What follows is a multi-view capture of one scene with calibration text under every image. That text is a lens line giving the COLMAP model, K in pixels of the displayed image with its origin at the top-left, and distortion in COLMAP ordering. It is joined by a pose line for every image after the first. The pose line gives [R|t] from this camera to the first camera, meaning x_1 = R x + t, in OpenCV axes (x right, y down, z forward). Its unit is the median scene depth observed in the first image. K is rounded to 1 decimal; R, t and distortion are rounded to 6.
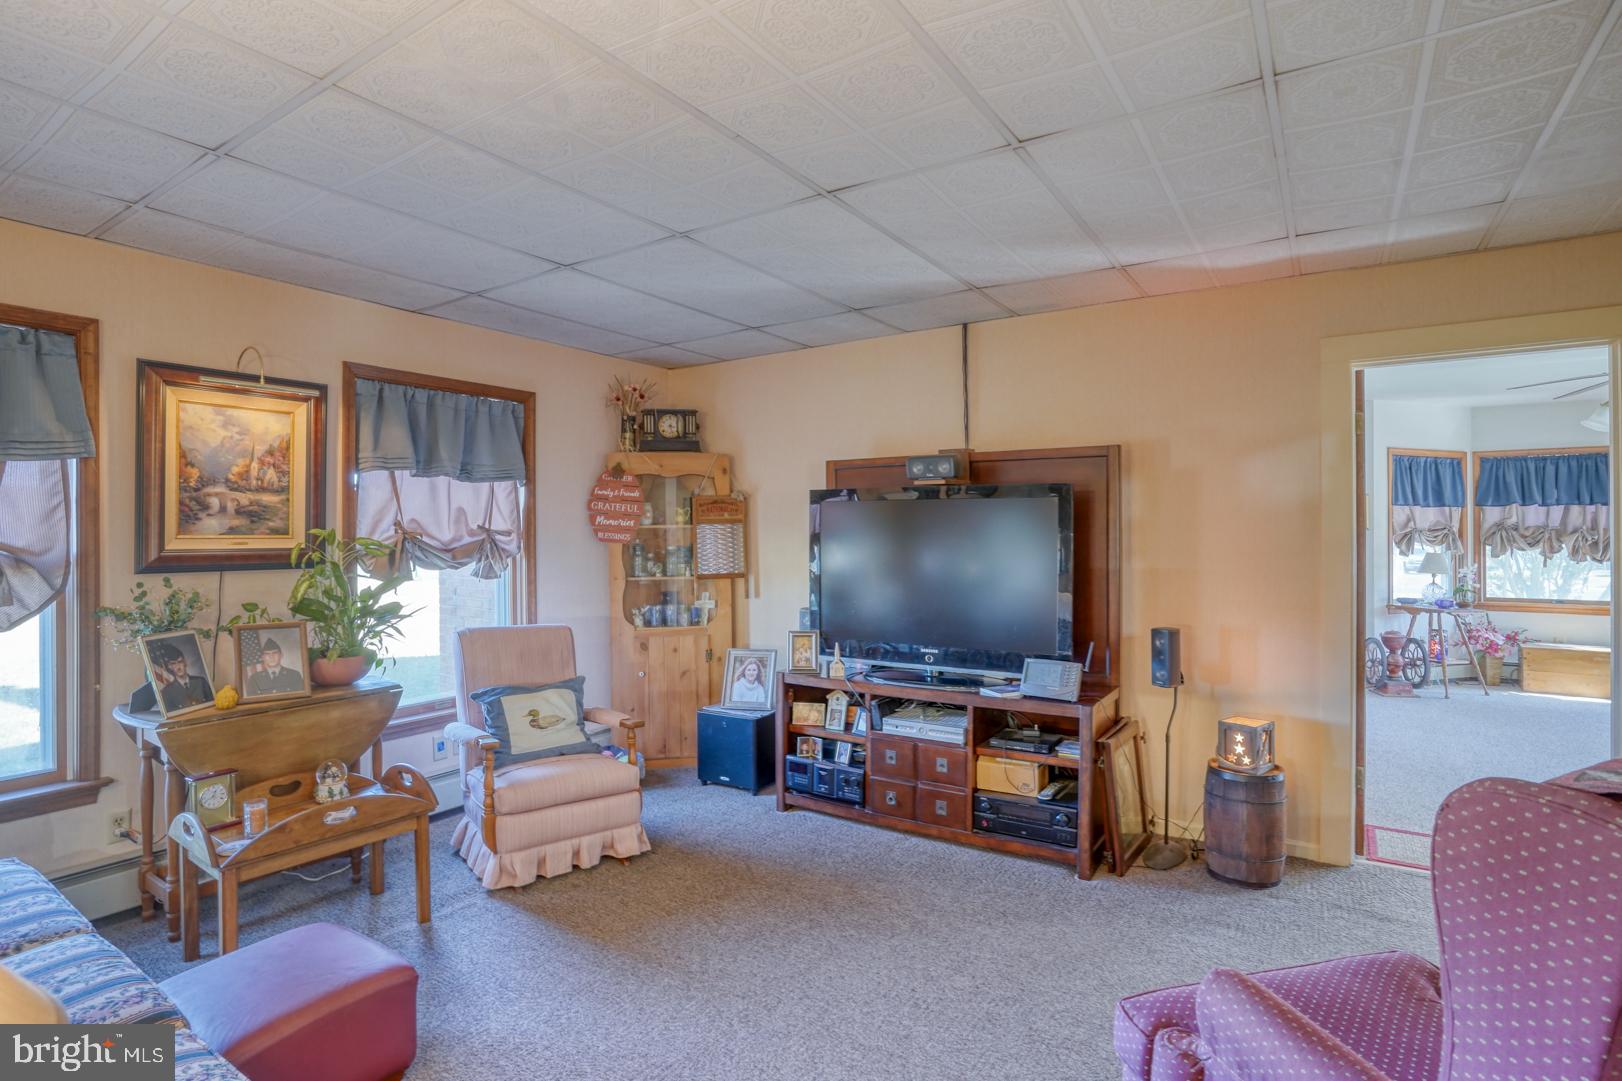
lens RADIAL K [[823.4, 0, 803.2], [0, 823.4, 522.2], [0, 0, 1]] dist [-0.069742, 0.032475]
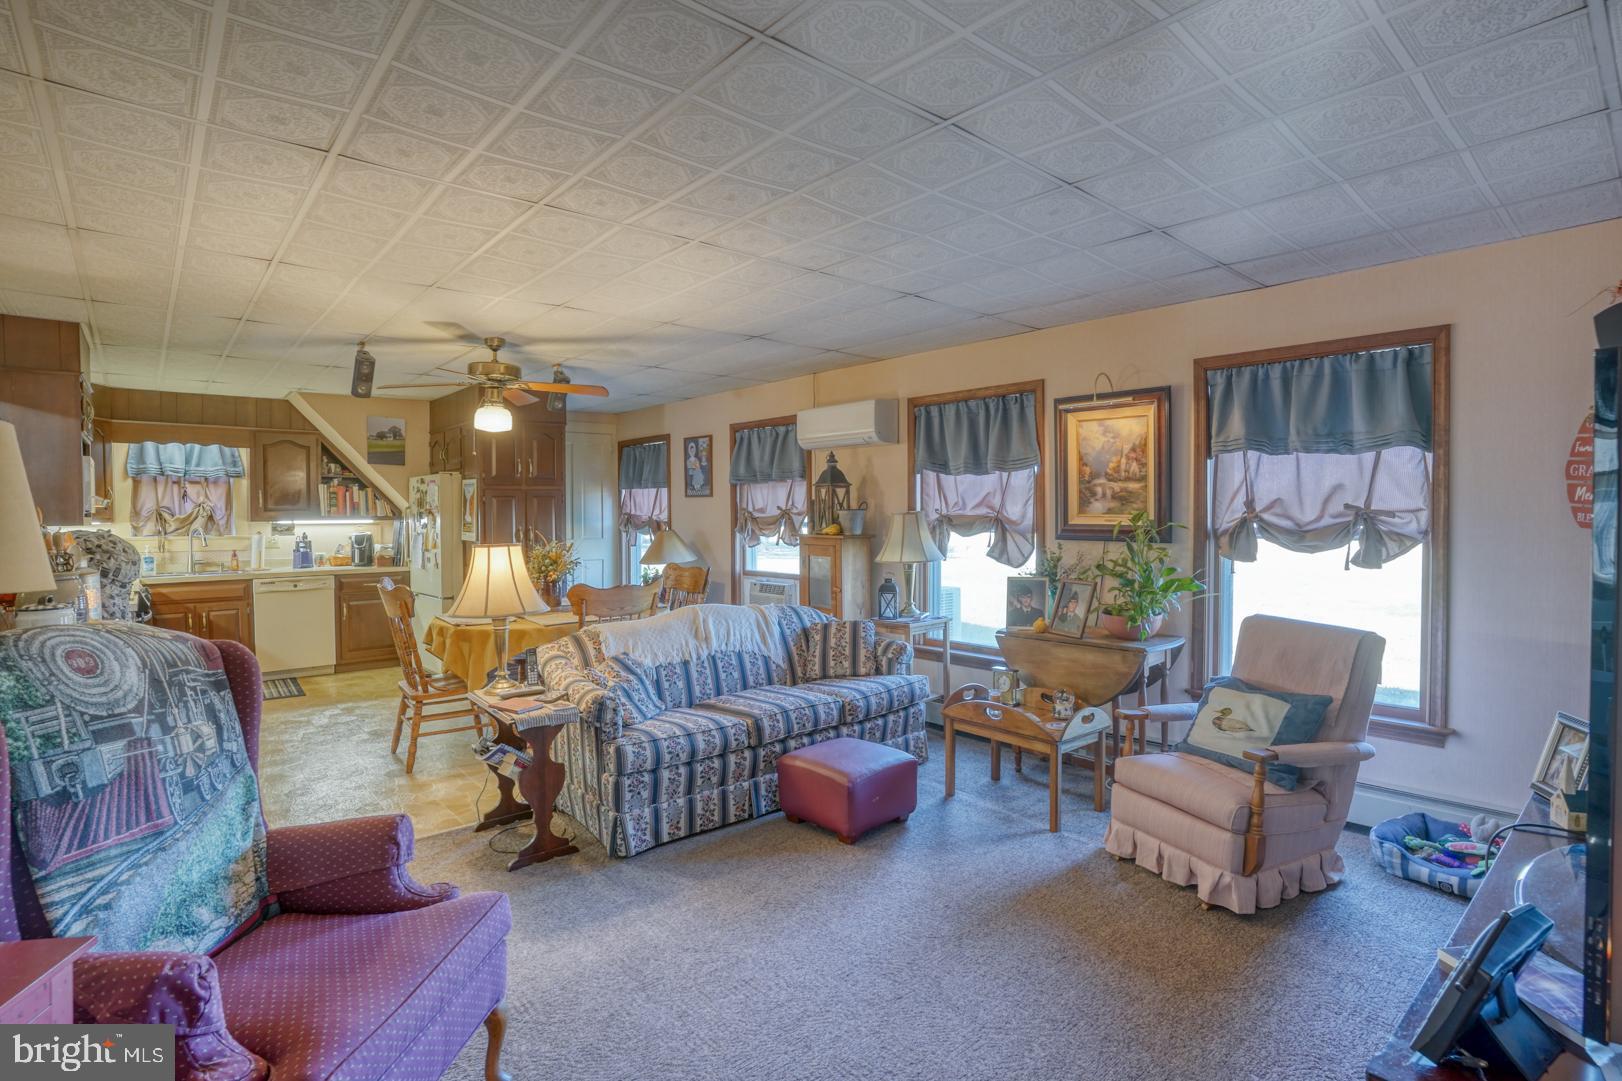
lens RADIAL K [[823.4, 0, 803.2], [0, 823.4, 522.2], [0, 0, 1]] dist [-0.069742, 0.032475]
pose [[-0.268750, 0.014154, -0.963106, 0.660055], [0.013802, 0.999846, 0.010843, 0.006454], [0.963111, -0.010379, -0.268904, 0.779472]]
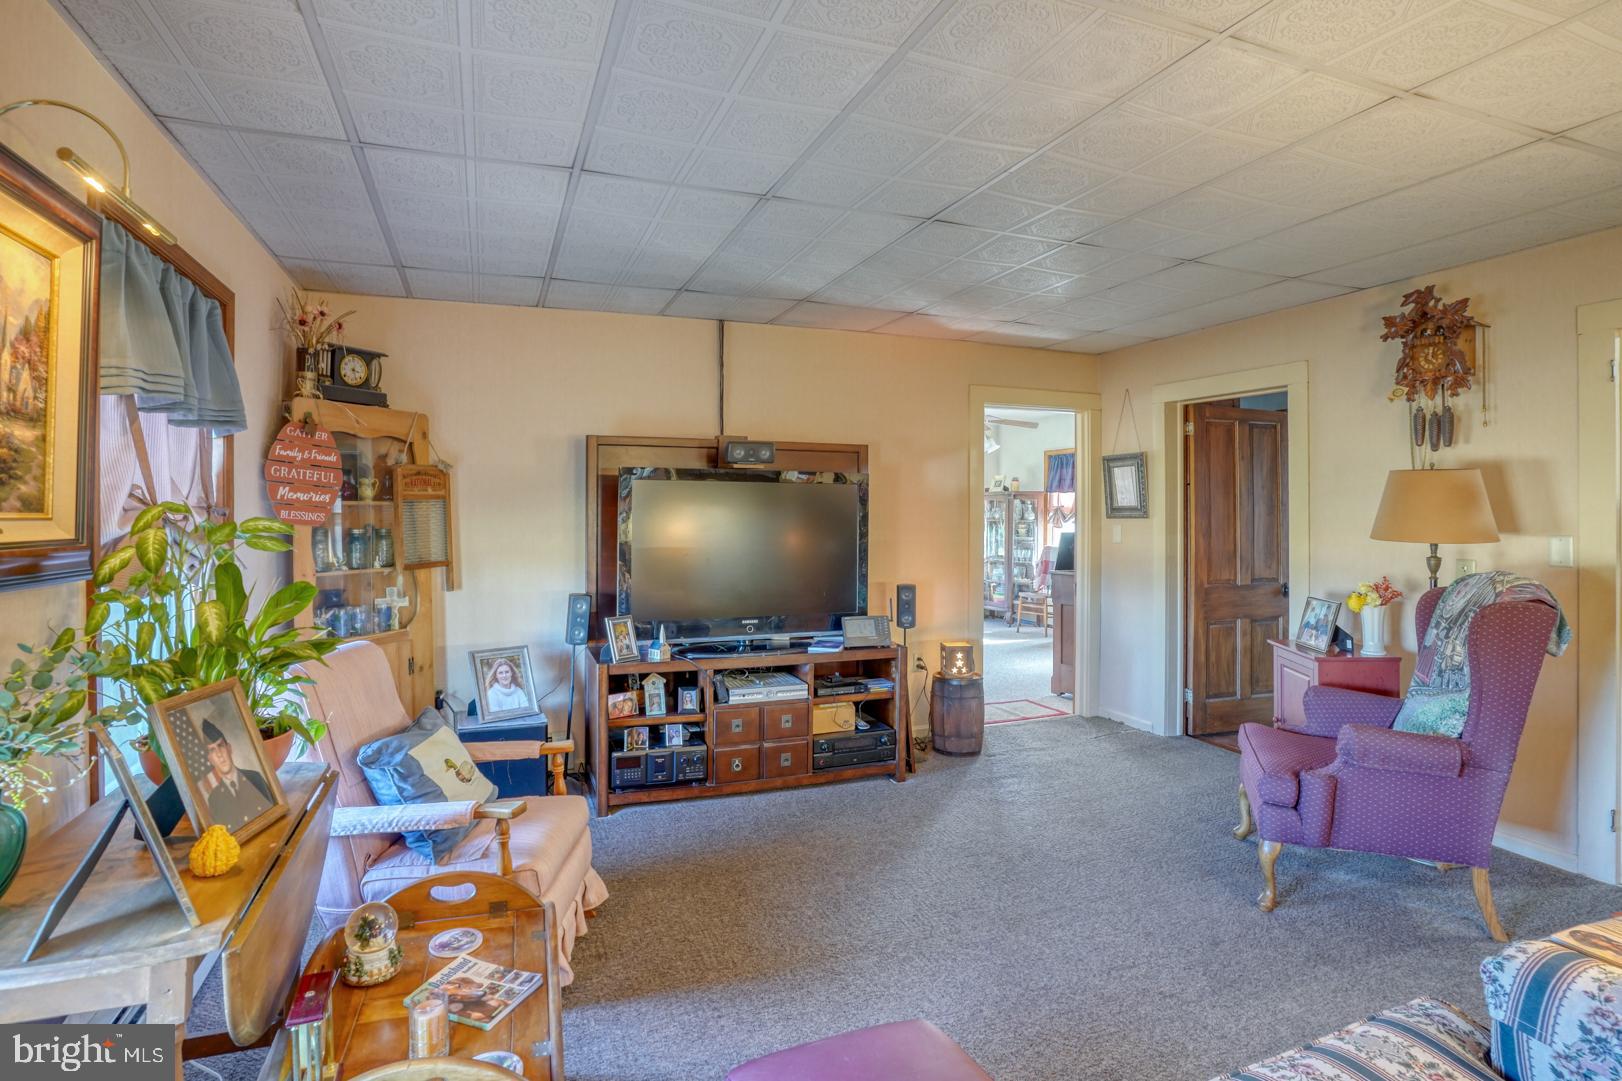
lens RADIAL K [[794.6, 0, 777.8], [0, 794.6, 504.4], [0, 0, 1]] dist [-0.063845, 0.027260]
pose [[0.604687, 0.012209, 0.796370, -0.695619], [-0.013017, 0.999900, -0.005446, 0.007584], [-0.796357, -0.007073, 0.604786, 0.356379]]
